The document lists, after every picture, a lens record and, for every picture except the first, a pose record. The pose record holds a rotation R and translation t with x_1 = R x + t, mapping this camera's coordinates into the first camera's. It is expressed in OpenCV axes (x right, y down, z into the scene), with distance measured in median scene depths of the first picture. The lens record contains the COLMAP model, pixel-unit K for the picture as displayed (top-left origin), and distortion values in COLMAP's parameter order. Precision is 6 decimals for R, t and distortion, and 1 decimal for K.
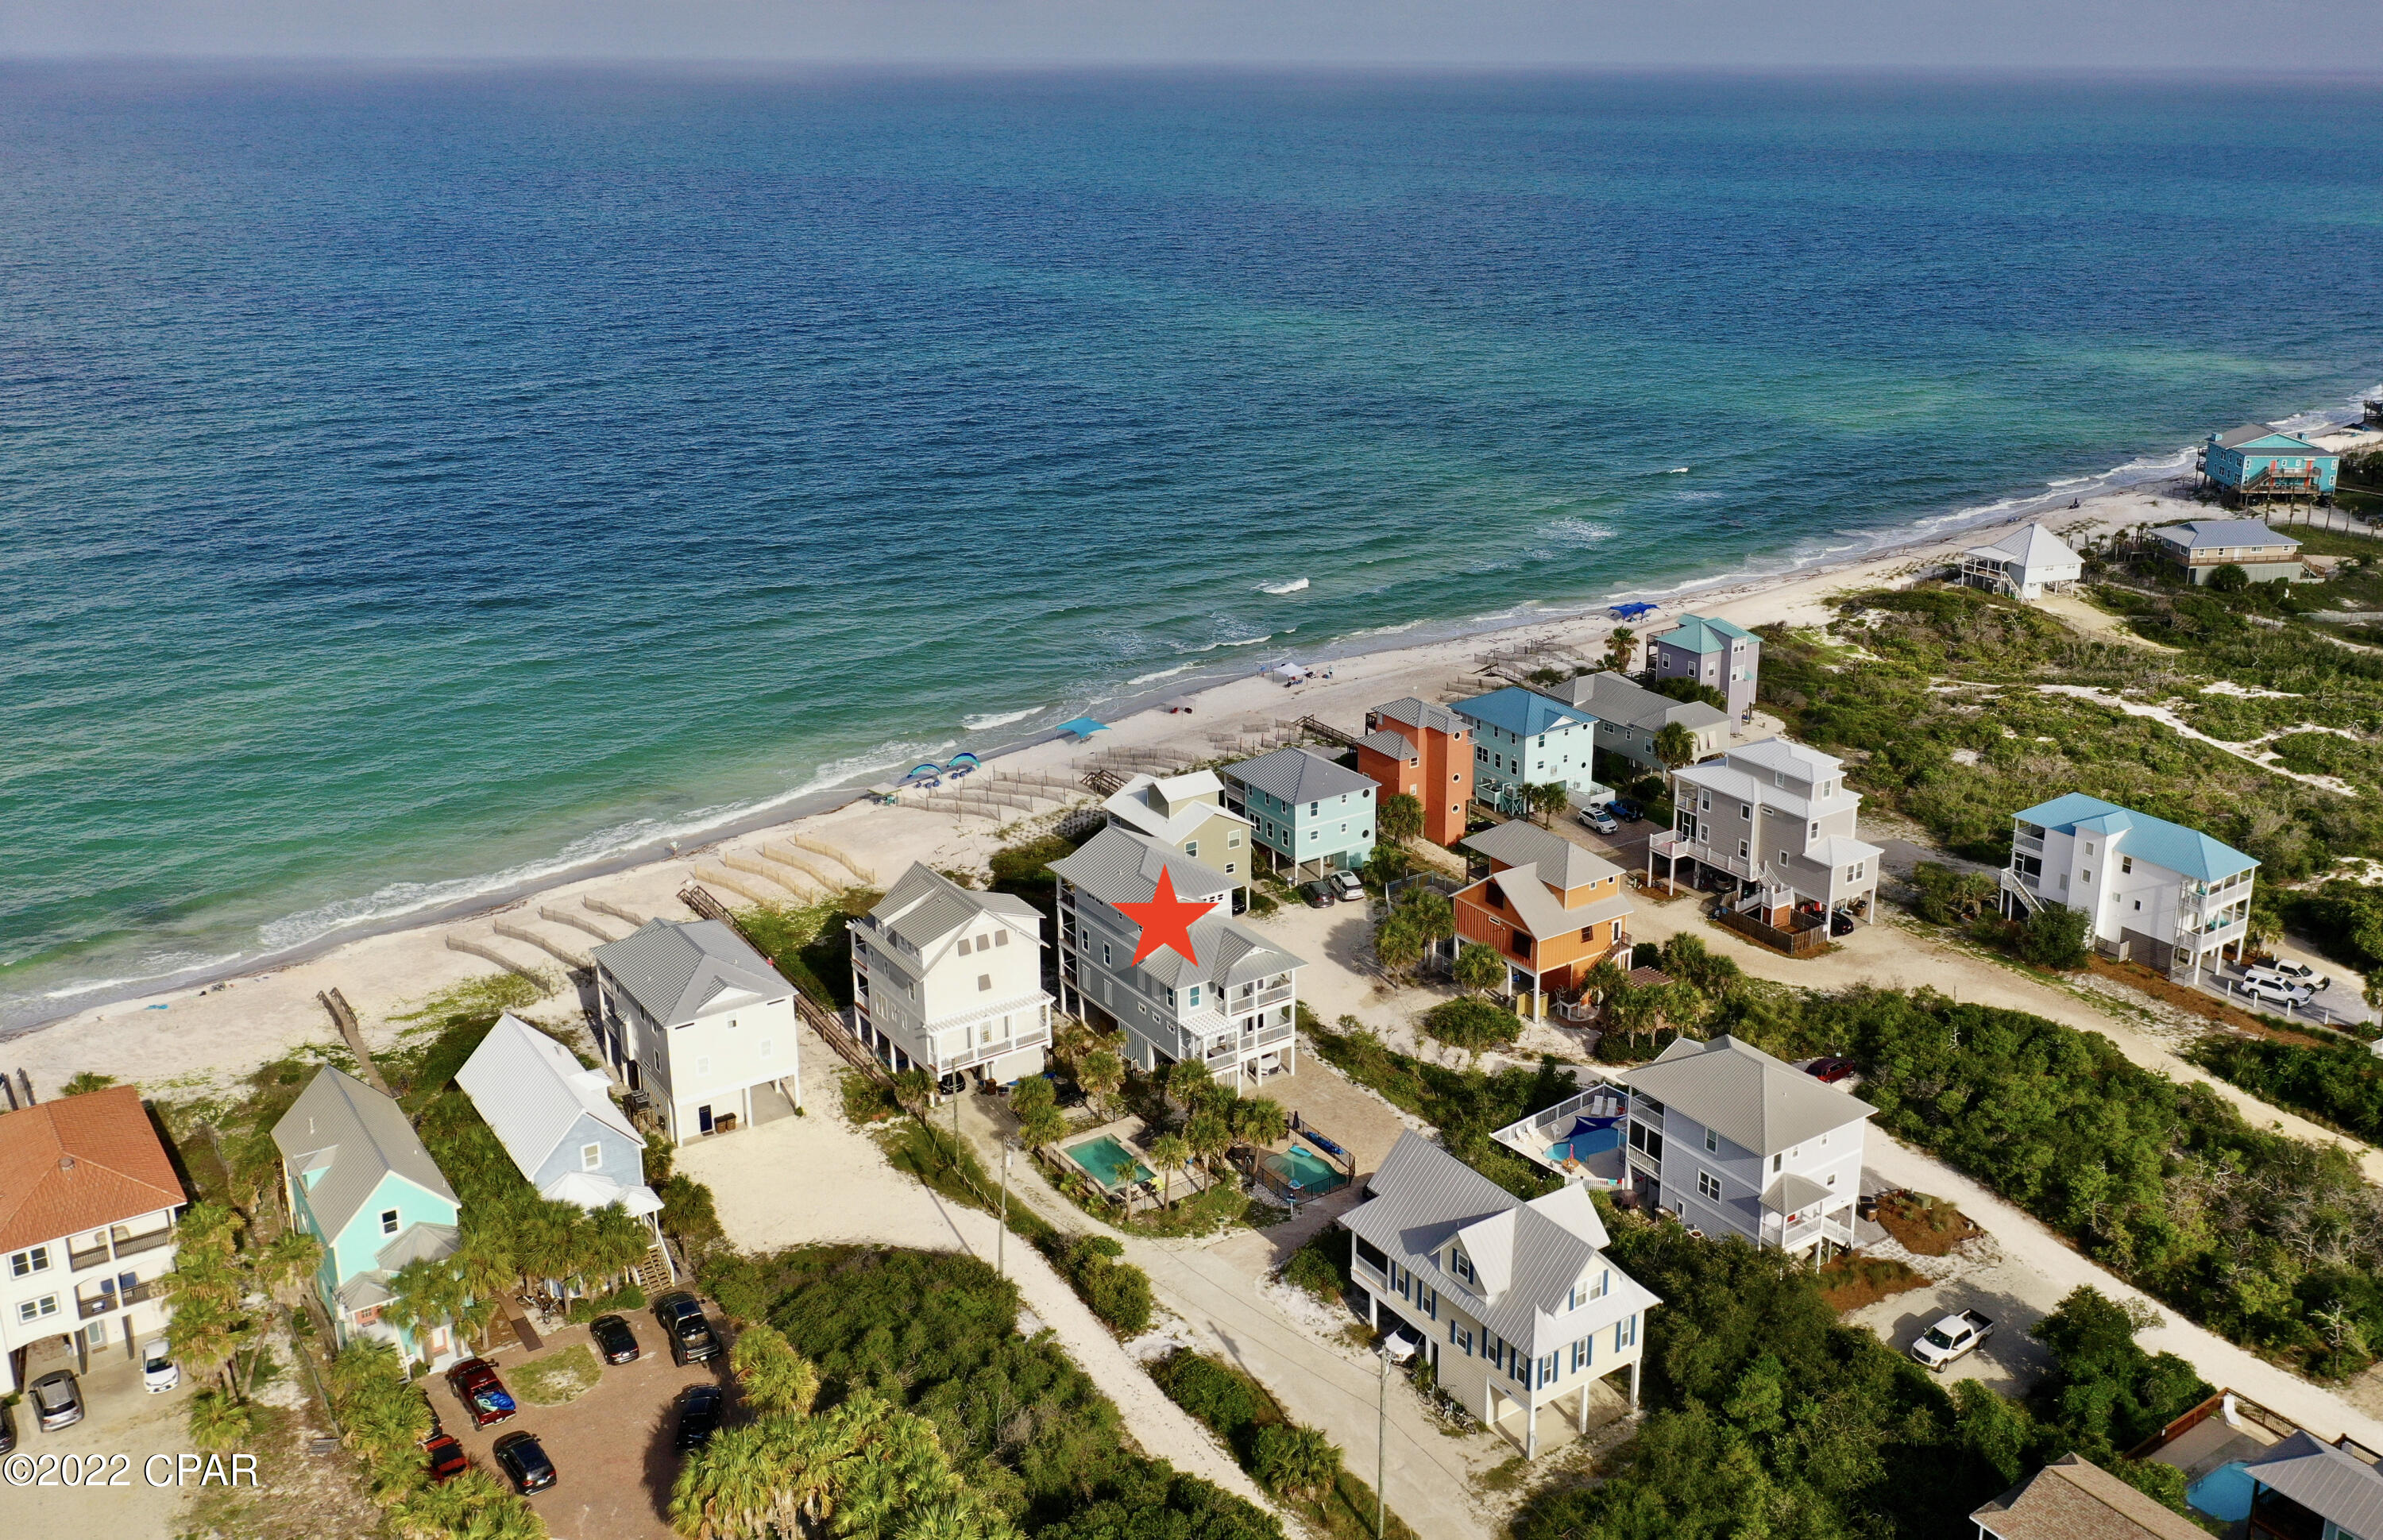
lens RADIAL K [[2042.6, 0, 1321.0], [0, 2042.6, 726.6], [0, 0, 1]] dist [-0.003455, 0.003242]
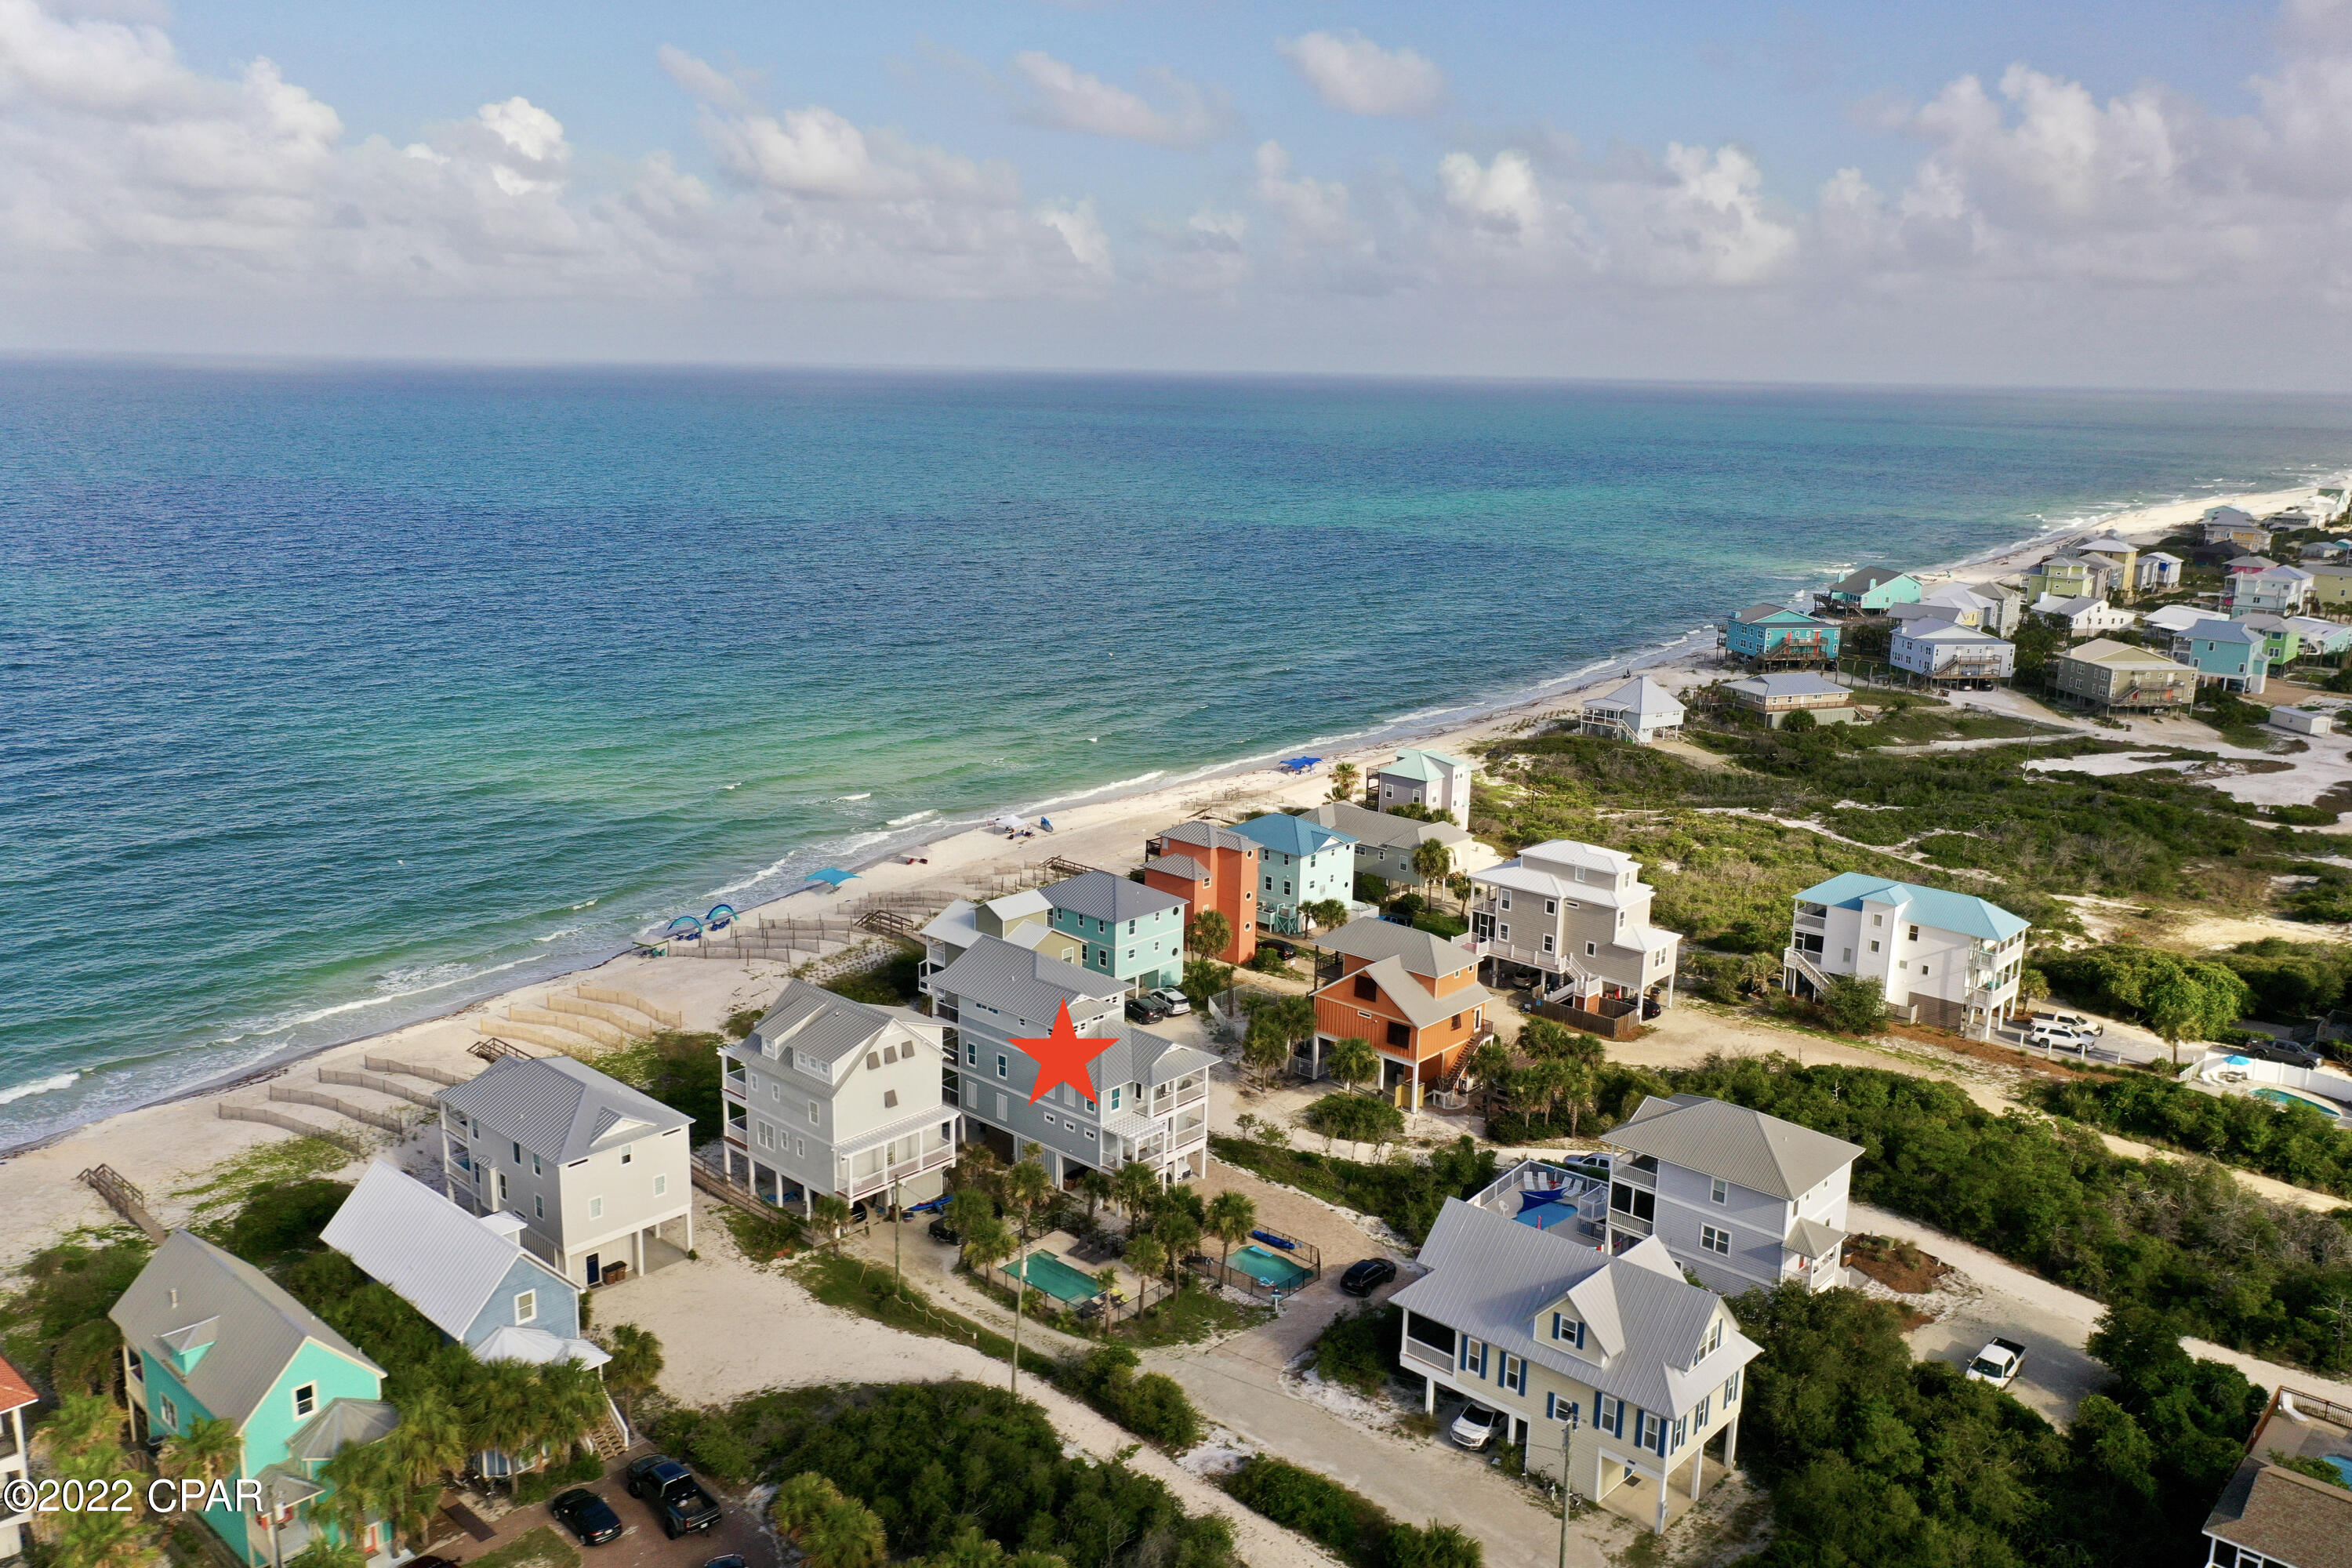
lens RADIAL K [[1821.5, 0, 1176.0], [0, 1821.5, 784.0], [0, 0, 1]] dist [0.000426, -0.002299]
pose [[0.980985, -0.032021, 0.191426, -0.179101], [0.048125, 0.995626, -0.080082, 0.051078], [-0.188024, 0.087771, 0.978235, 0.136103]]
